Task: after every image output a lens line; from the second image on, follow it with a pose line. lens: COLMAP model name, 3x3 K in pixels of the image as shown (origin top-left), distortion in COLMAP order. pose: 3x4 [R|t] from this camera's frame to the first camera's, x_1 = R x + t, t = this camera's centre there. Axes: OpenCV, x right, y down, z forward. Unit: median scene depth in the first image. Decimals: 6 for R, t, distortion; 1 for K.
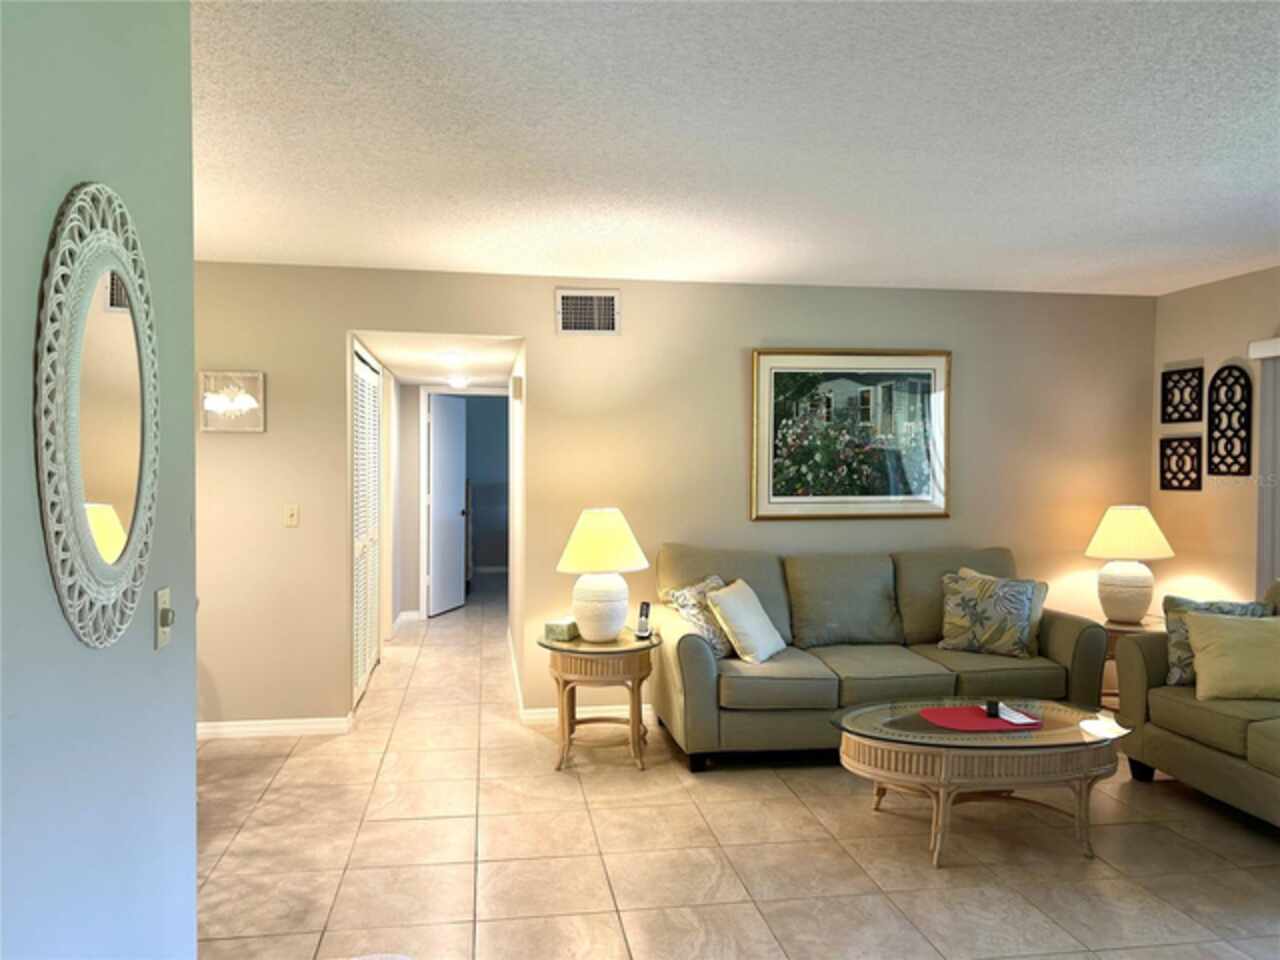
lens RADIAL K [[961.4, 0, 646.6], [0, 961.4, 473.7], [0, 0, 1]] dist [0.105544, -0.141307]
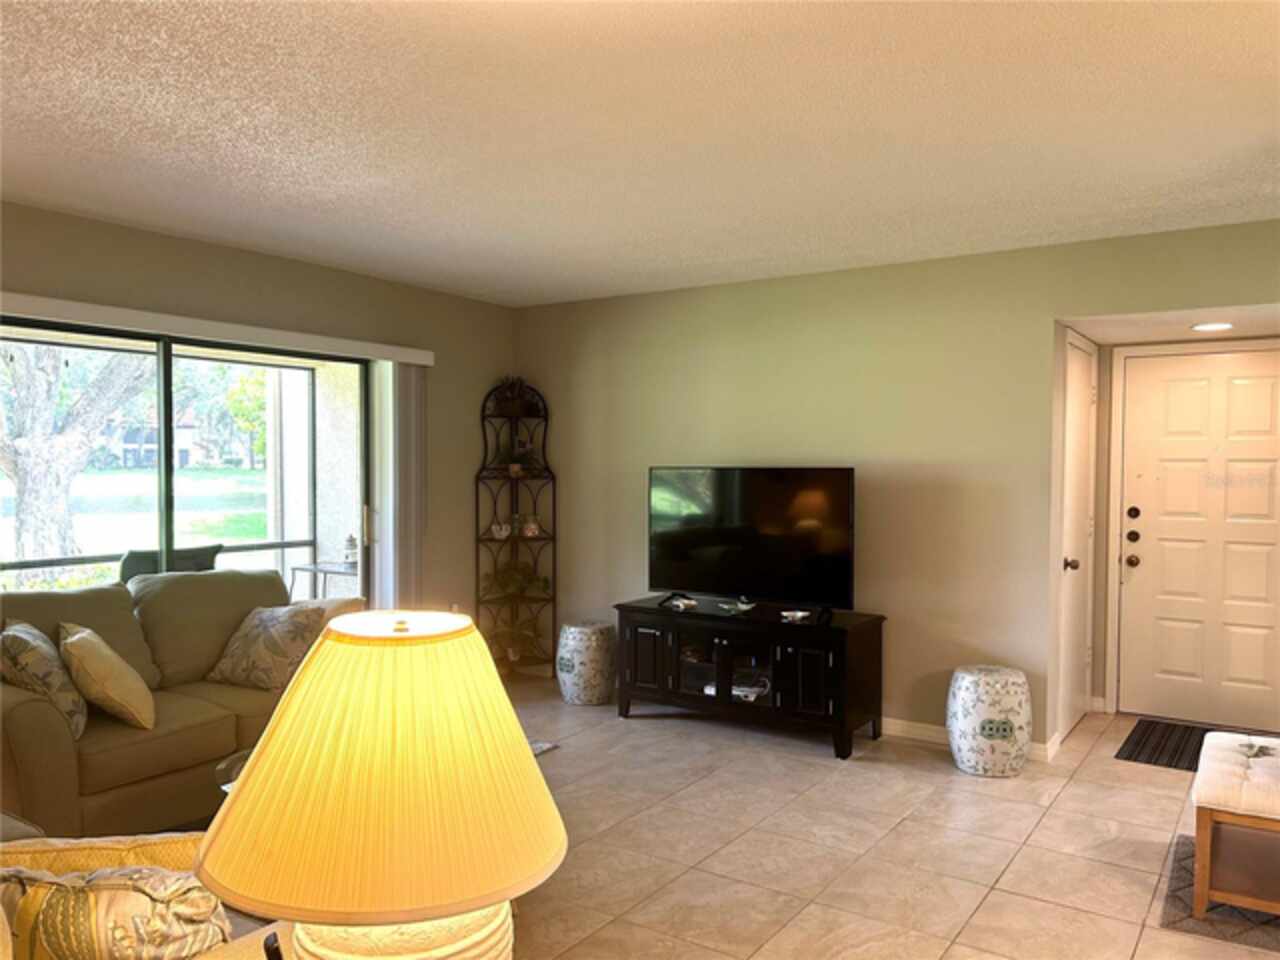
lens RADIAL K [[961.4, 0, 646.6], [0, 961.4, 473.7], [0, 0, 1]] dist [0.105544, -0.141307]
pose [[-0.723068, -0.023712, 0.690369, -0.281139], [-0.006310, 0.999596, 0.027724, -0.014516], [-0.690748, 0.015690, -0.722926, 1.126519]]
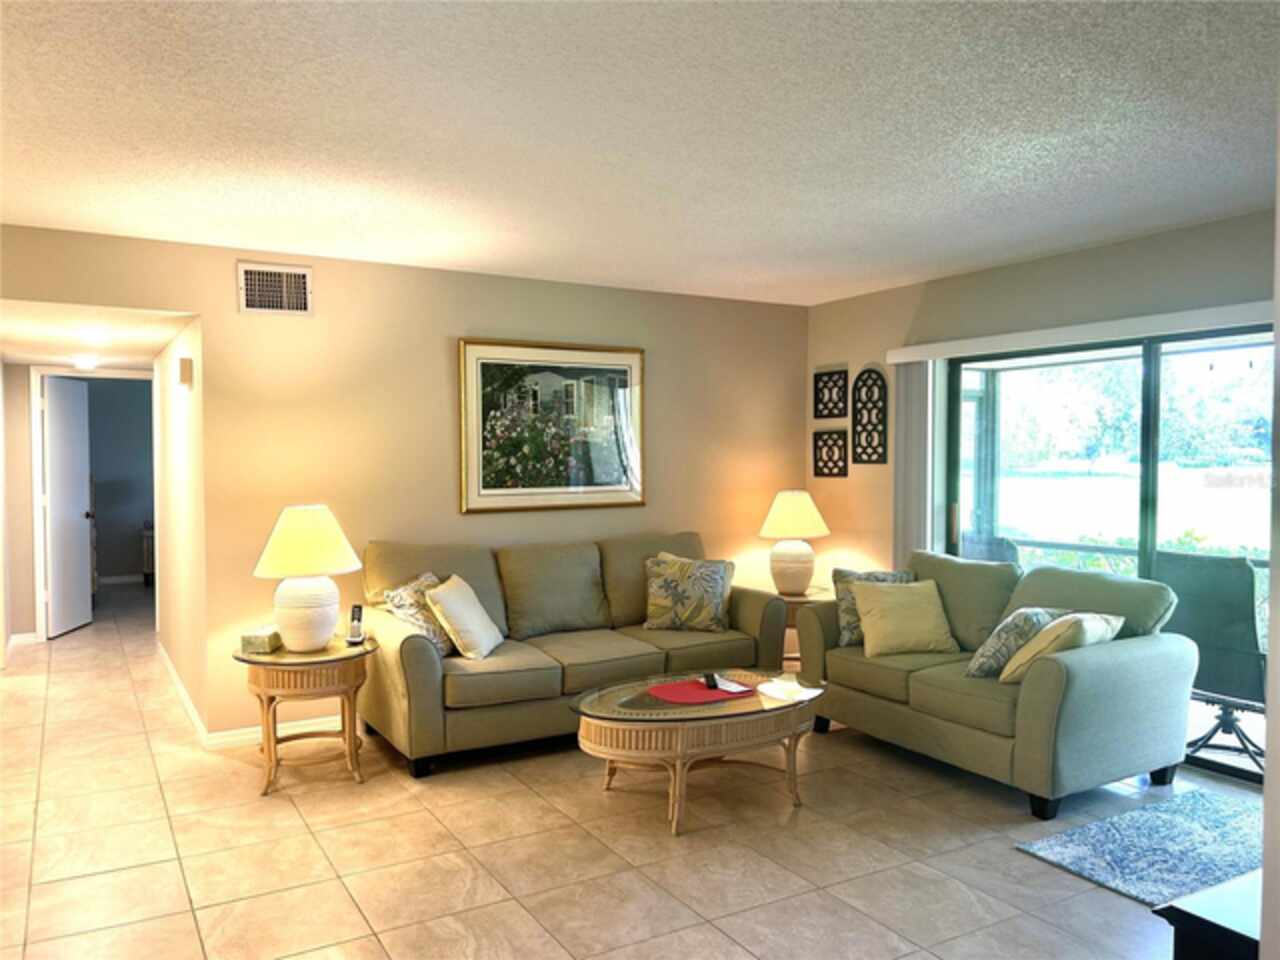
lens RADIAL K [[961.4, 0, 646.6], [0, 961.4, 473.7], [0, 0, 1]] dist [0.105544, -0.141307]
pose [[0.933653, -0.013217, 0.357936, -0.076217], [0.010138, 0.999894, 0.010477, -0.000836], [-0.358036, -0.006153, 0.933687, 0.020289]]
